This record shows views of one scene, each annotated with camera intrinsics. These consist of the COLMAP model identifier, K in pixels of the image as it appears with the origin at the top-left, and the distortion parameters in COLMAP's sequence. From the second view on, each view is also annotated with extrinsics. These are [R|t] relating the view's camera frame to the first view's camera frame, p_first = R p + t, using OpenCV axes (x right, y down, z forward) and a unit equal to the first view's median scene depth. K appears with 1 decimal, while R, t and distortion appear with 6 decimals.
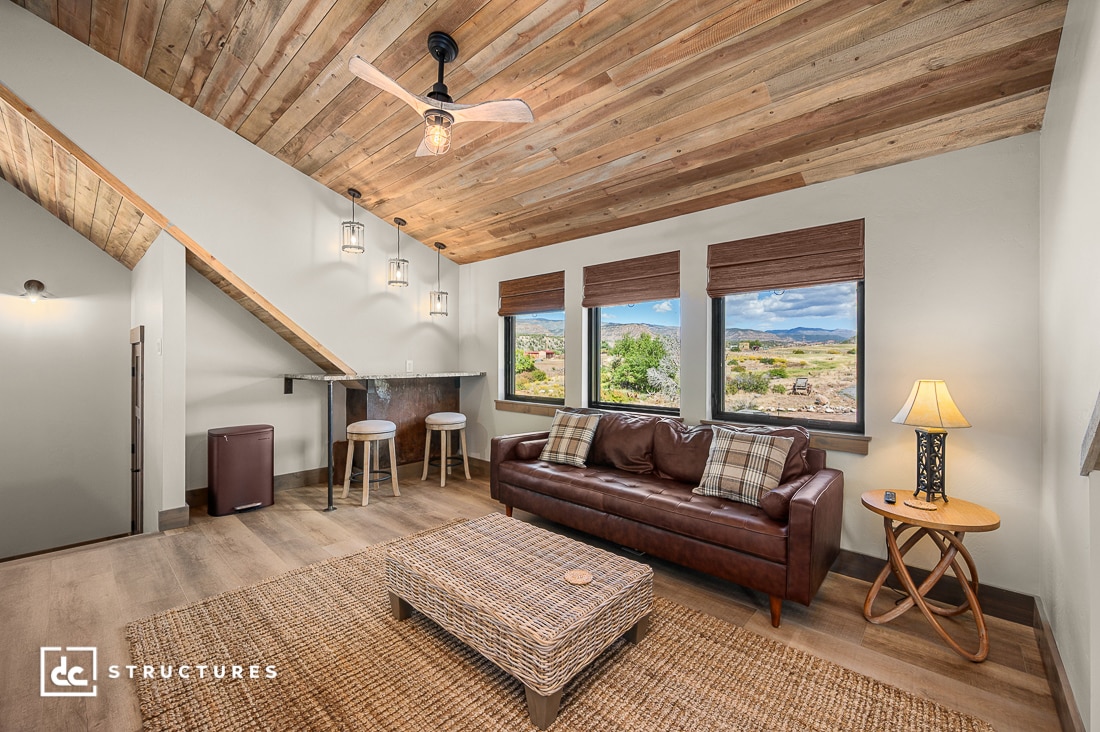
lens RADIAL K [[436.0, 0, 552.5], [0, 436.0, 360.4], [0, 0, 1]] dist [0.000451, 0.000177]
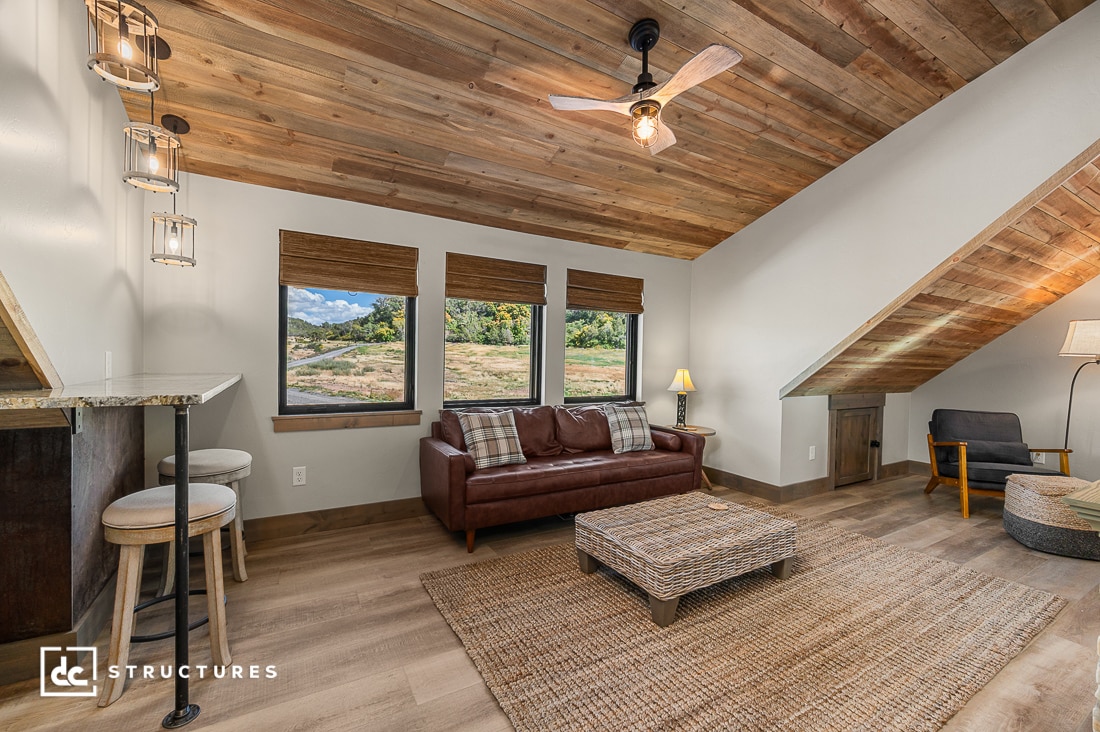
lens RADIAL K [[447.1, 0, 550.0], [0, 447.1, 366.0], [0, 0, 1]] dist [-0.000044, 0.000045]
pose [[0.316803, -0.013535, 0.948395, -0.941735], [-0.016034, 0.999679, 0.019623, -0.001617], [-0.948356, -0.021423, 0.316484, 0.645631]]
